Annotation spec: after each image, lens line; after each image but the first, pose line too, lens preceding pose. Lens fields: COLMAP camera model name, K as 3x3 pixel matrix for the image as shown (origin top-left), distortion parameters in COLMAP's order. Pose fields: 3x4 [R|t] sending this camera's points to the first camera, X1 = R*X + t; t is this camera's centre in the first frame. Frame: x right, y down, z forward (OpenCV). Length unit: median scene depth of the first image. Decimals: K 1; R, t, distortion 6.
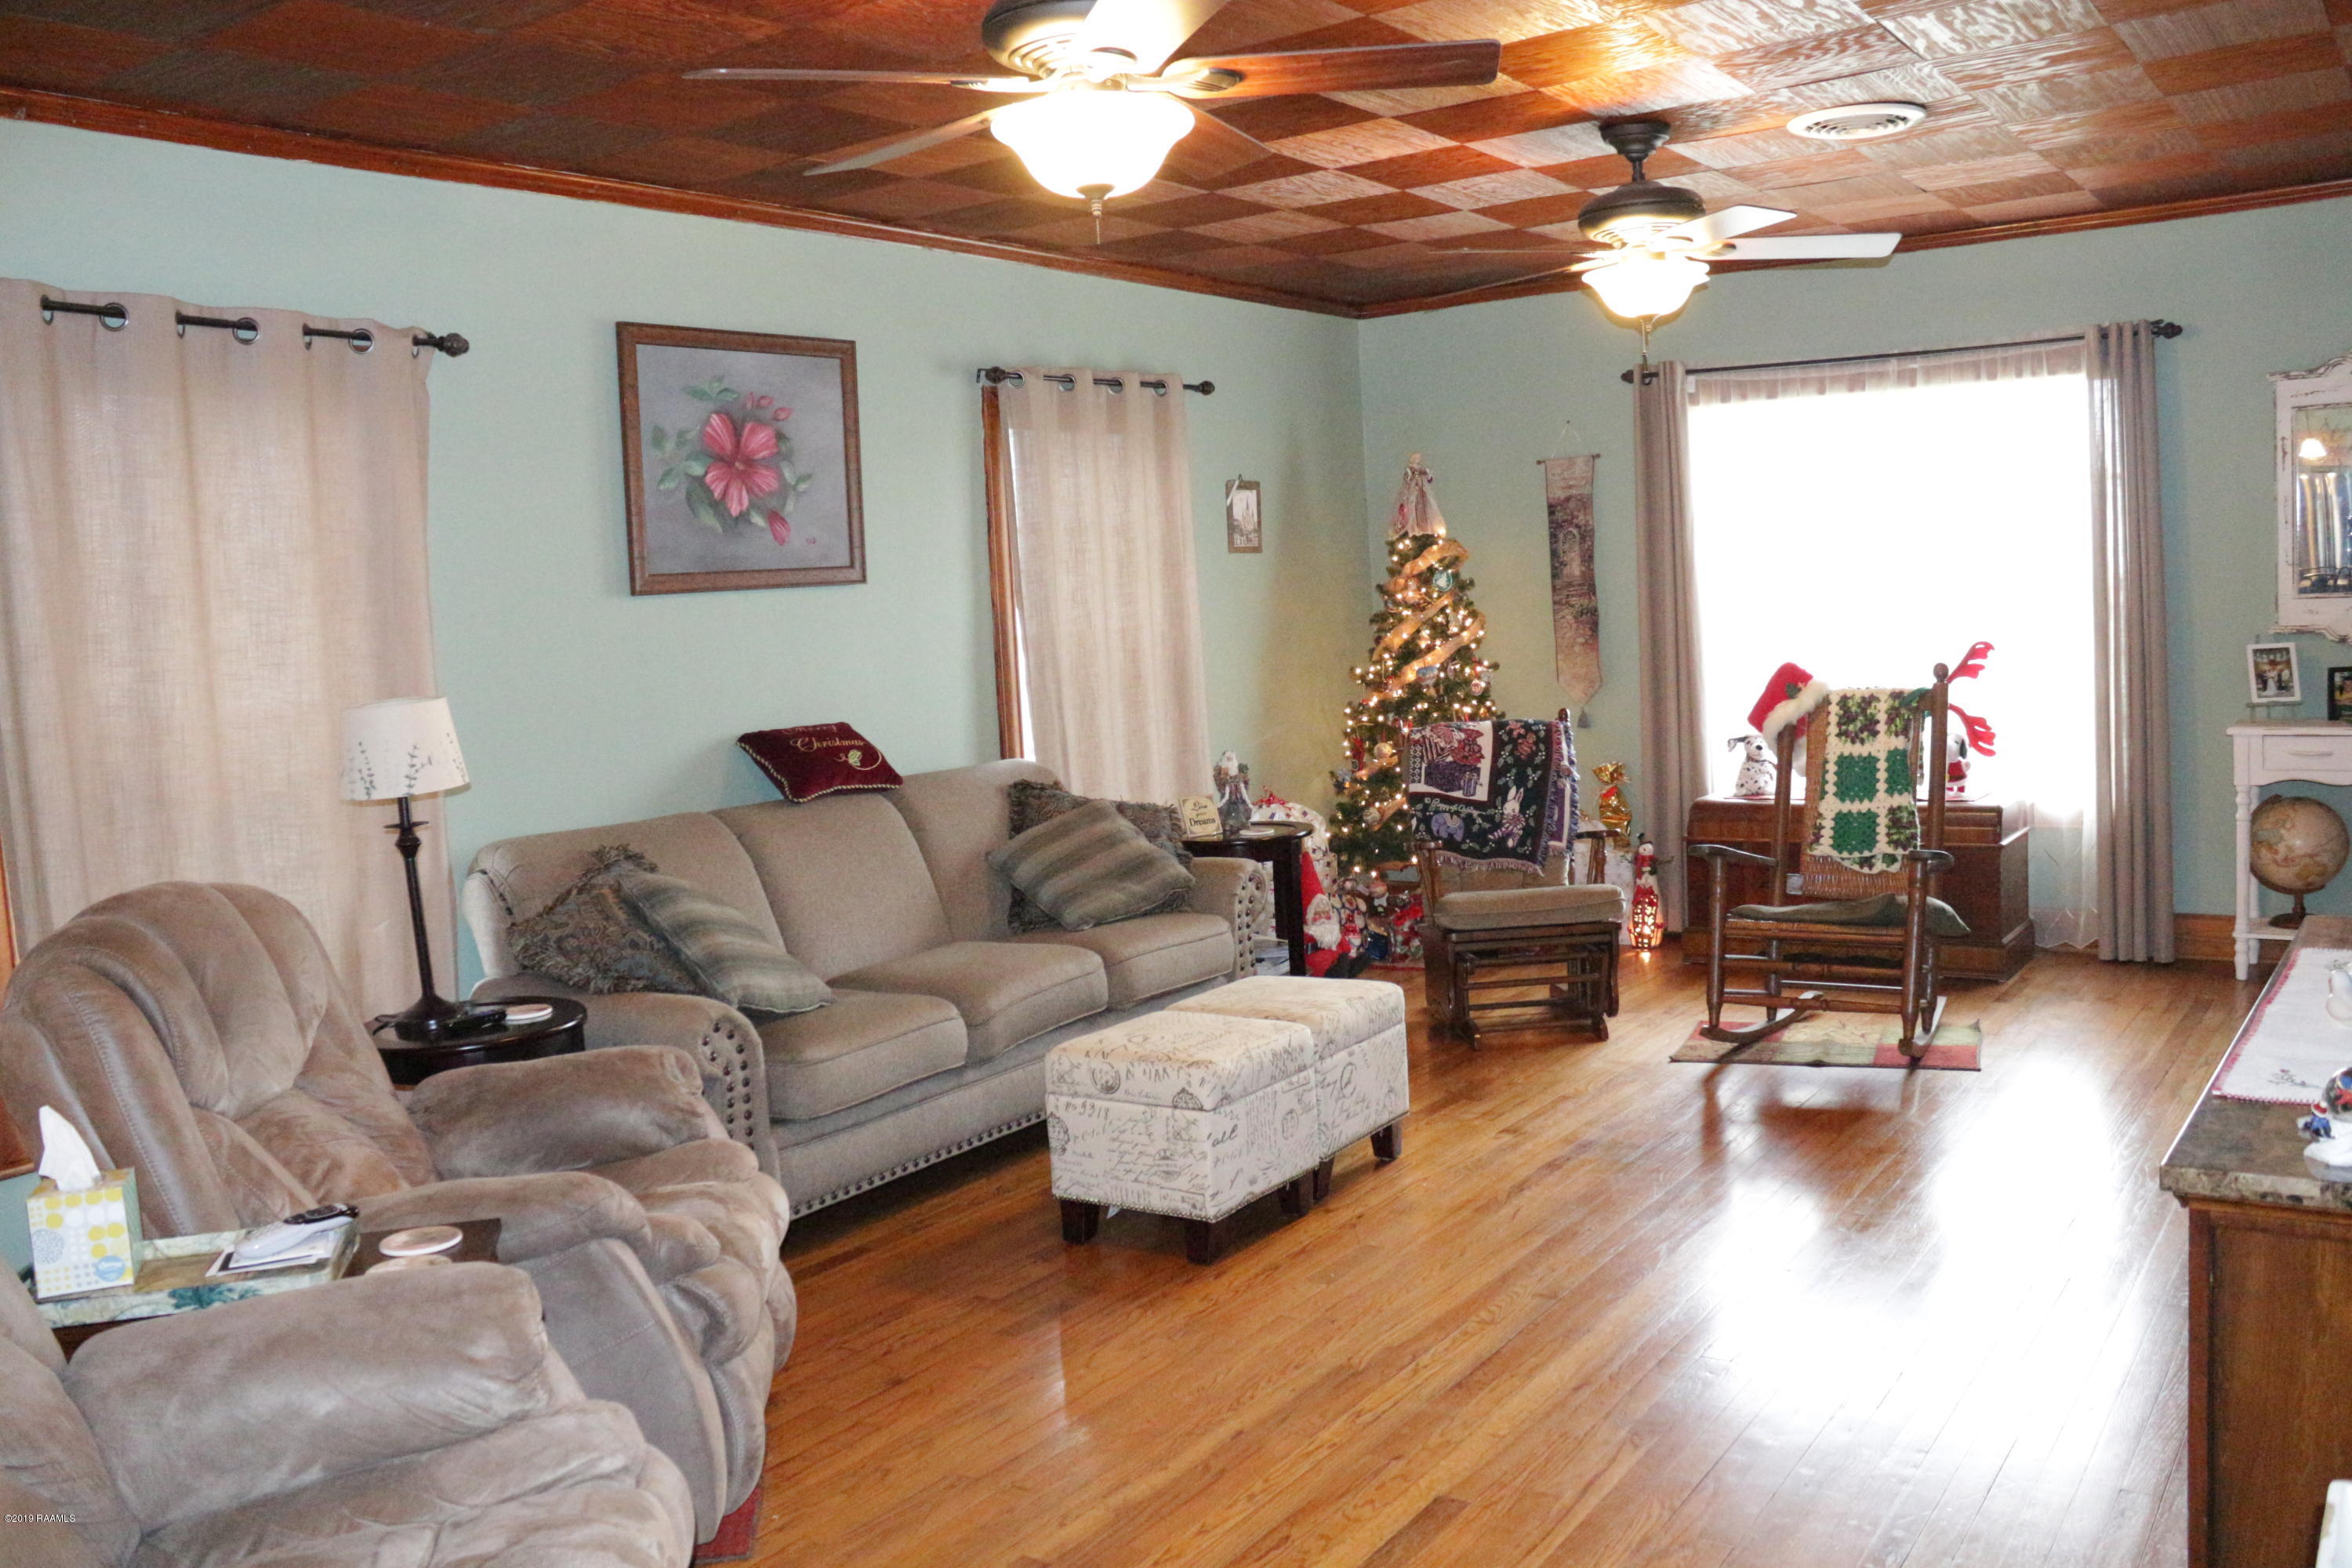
lens RADIAL K [[1964.3, 0, 1188.4], [0, 1964.3, 764.6], [0, 0, 1]] dist [-0.165667, 0.152943]
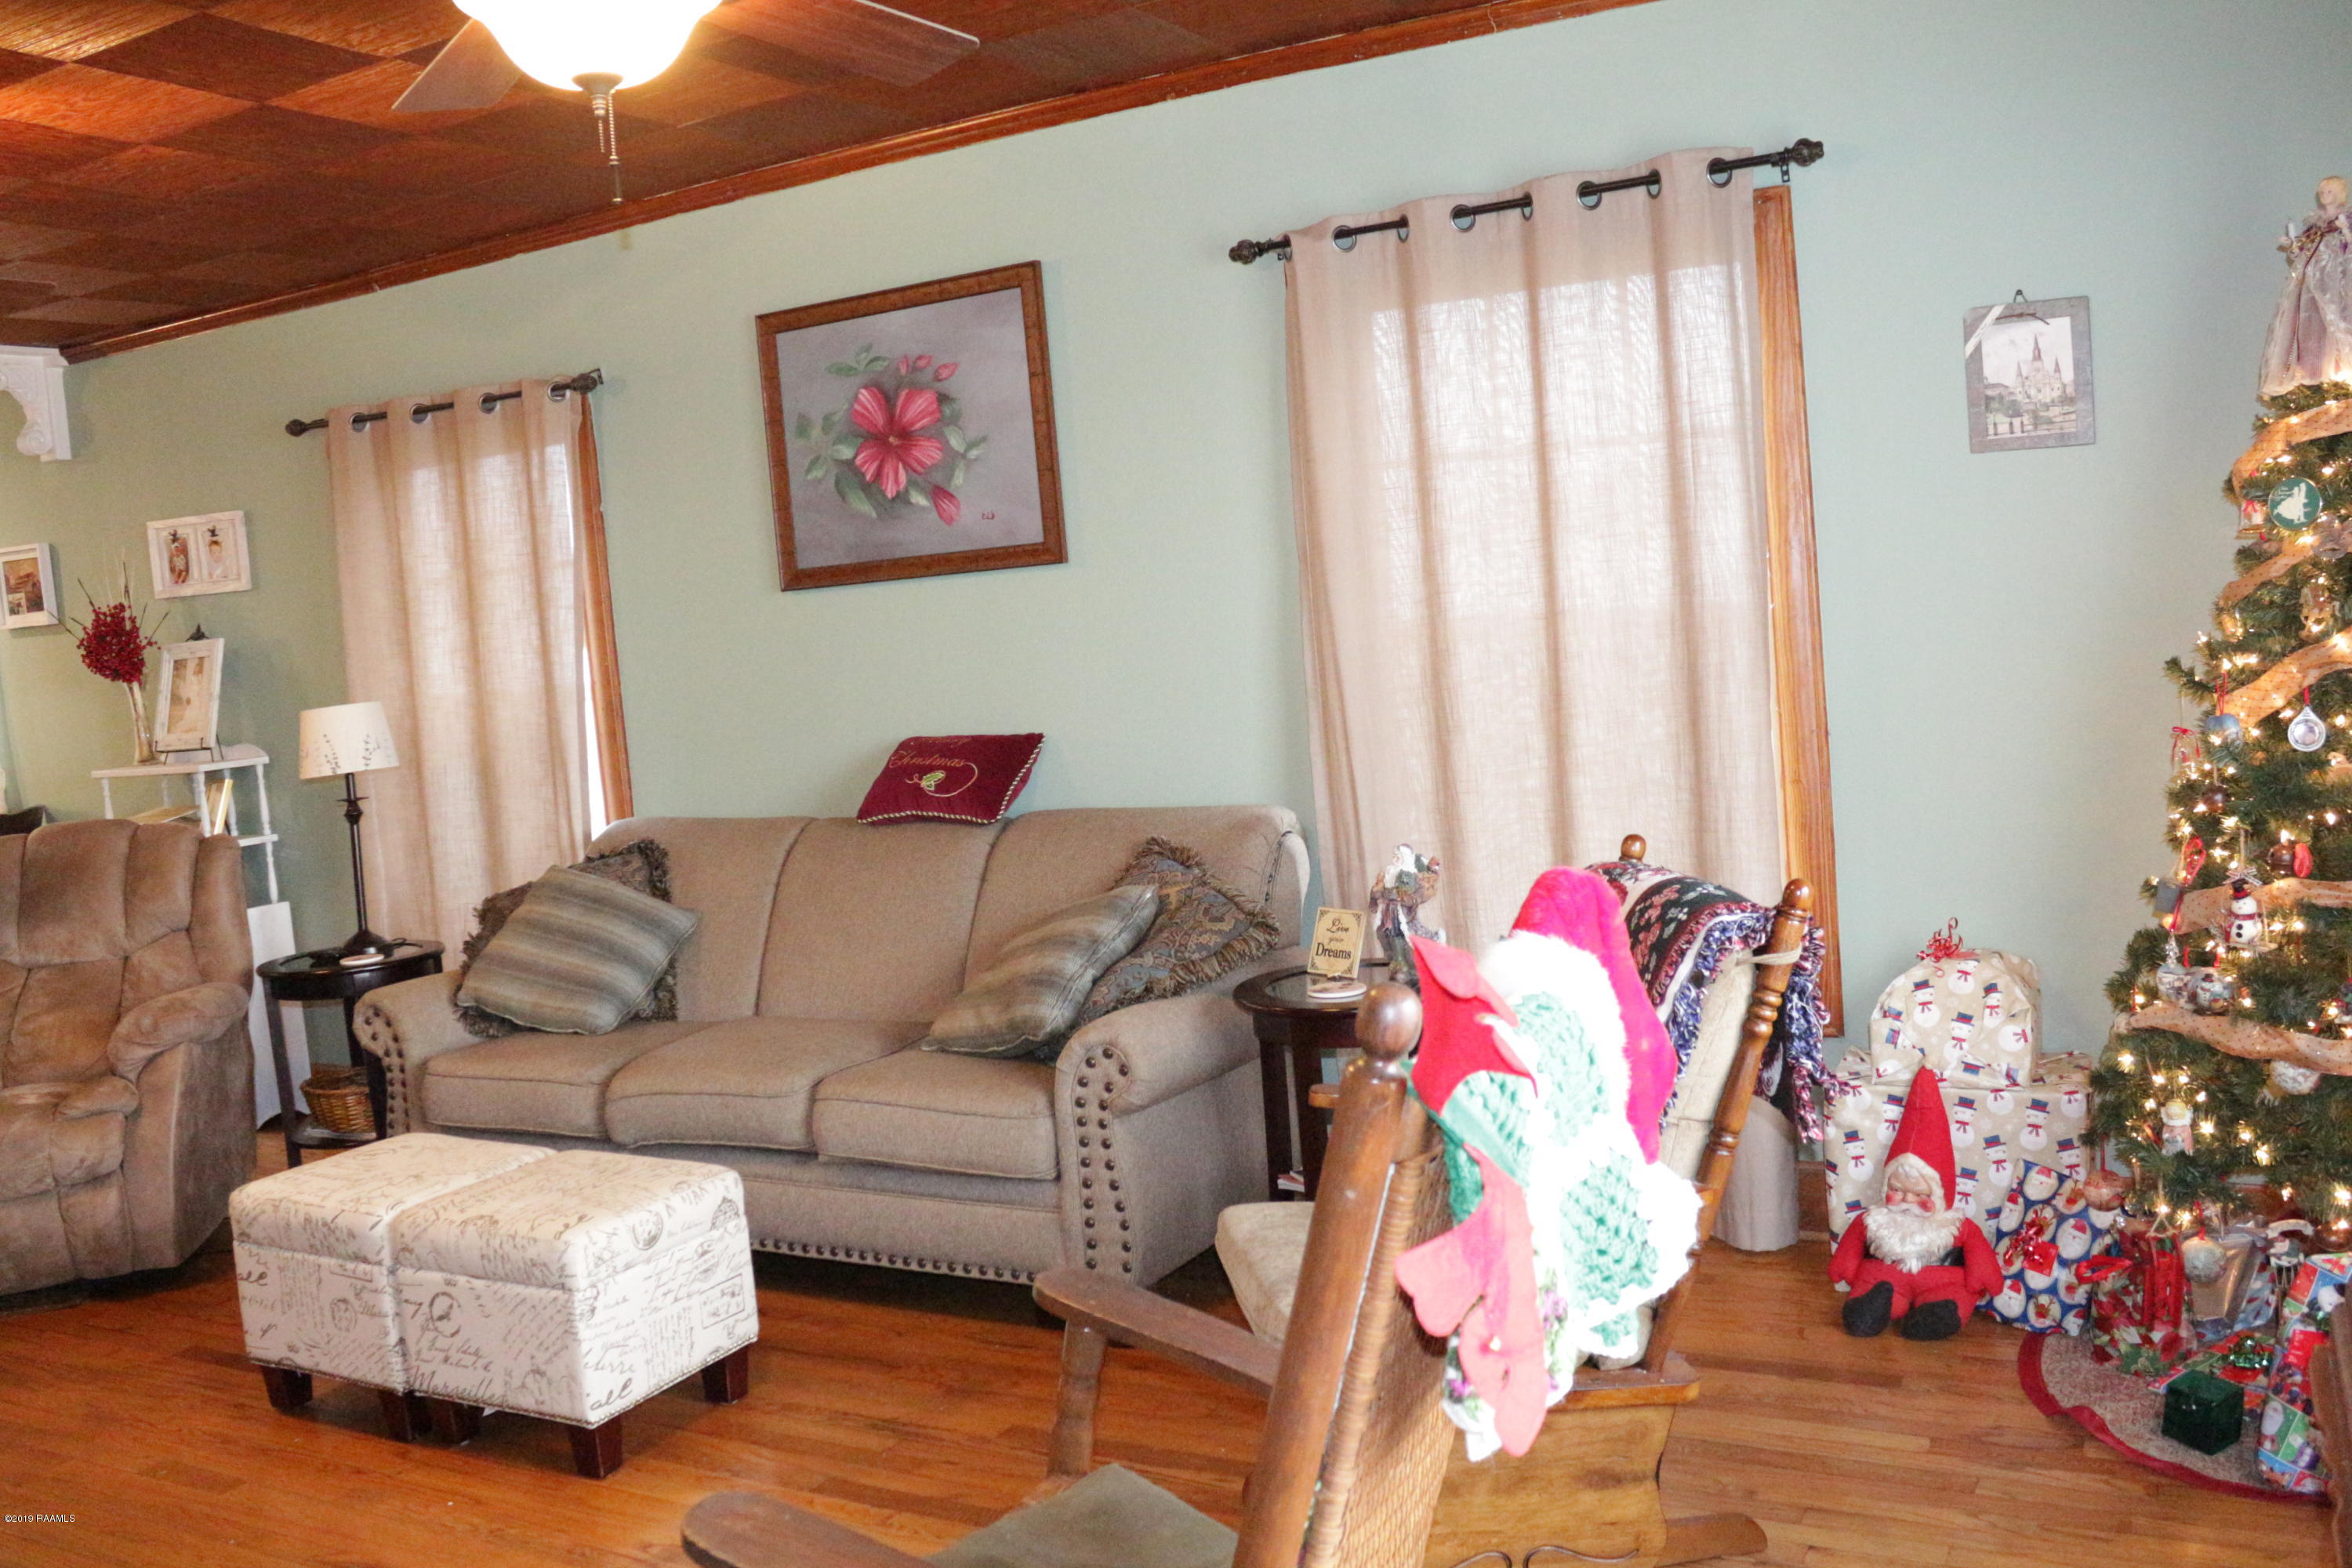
lens RADIAL K [[1964.3, 0, 1188.4], [0, 1964.3, 764.6], [0, 0, 1]] dist [-0.165667, 0.152943]
pose [[0.109946, 0.126005, -0.985918, 0.683973], [-0.016641, 0.992026, 0.124930, -0.119663], [0.993798, 0.002671, 0.111166, 1.028905]]
